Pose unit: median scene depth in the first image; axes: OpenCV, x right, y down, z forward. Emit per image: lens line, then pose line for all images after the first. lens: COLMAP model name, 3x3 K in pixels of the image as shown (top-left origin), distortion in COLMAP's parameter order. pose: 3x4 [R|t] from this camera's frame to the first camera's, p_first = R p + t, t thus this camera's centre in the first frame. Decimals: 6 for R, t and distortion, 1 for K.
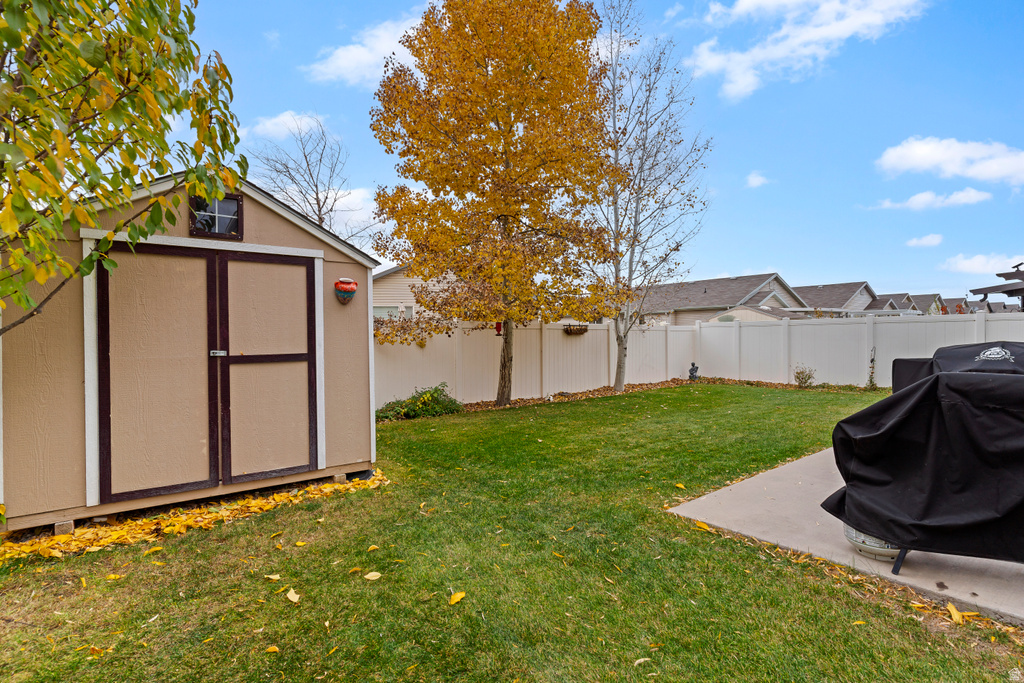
lens RADIAL K [[492.3, 0, 510.1], [0, 492.3, 338.2], [0, 0, 1]] dist [0.008600, -0.002644]
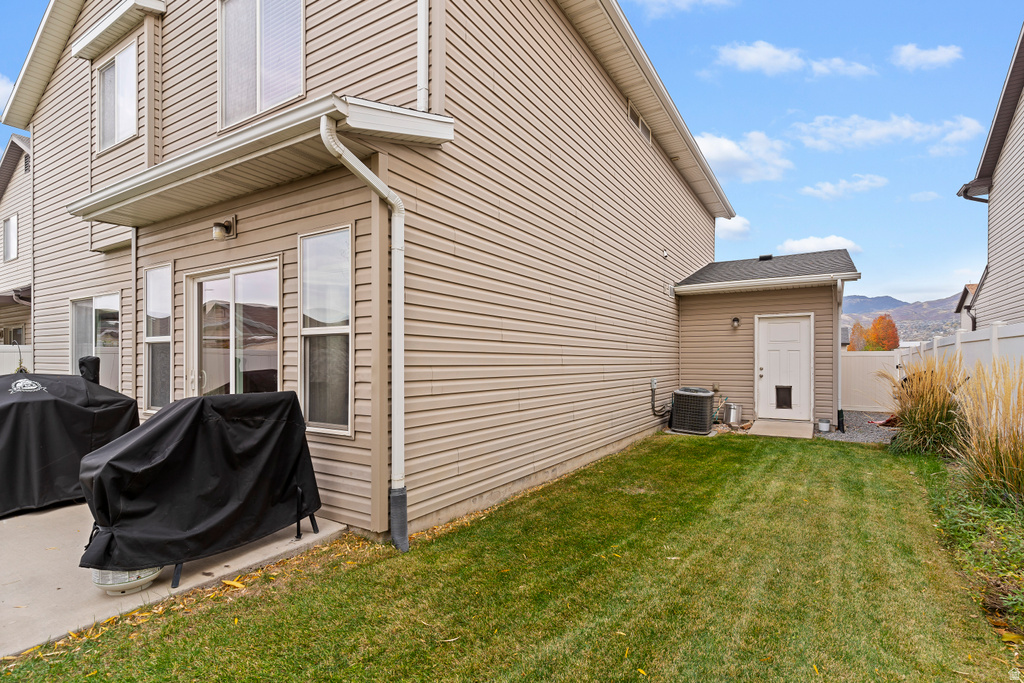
lens RADIAL K [[492.3, 0, 513.8], [0, 492.3, 363.0], [0, 0, 1]] dist [0.008600, -0.002644]
pose [[-0.336316, 0.008704, 0.941709, -0.470725], [0.012517, 0.999910, -0.004771, 0.003256], [-0.941666, 0.010183, -0.336395, 0.646479]]
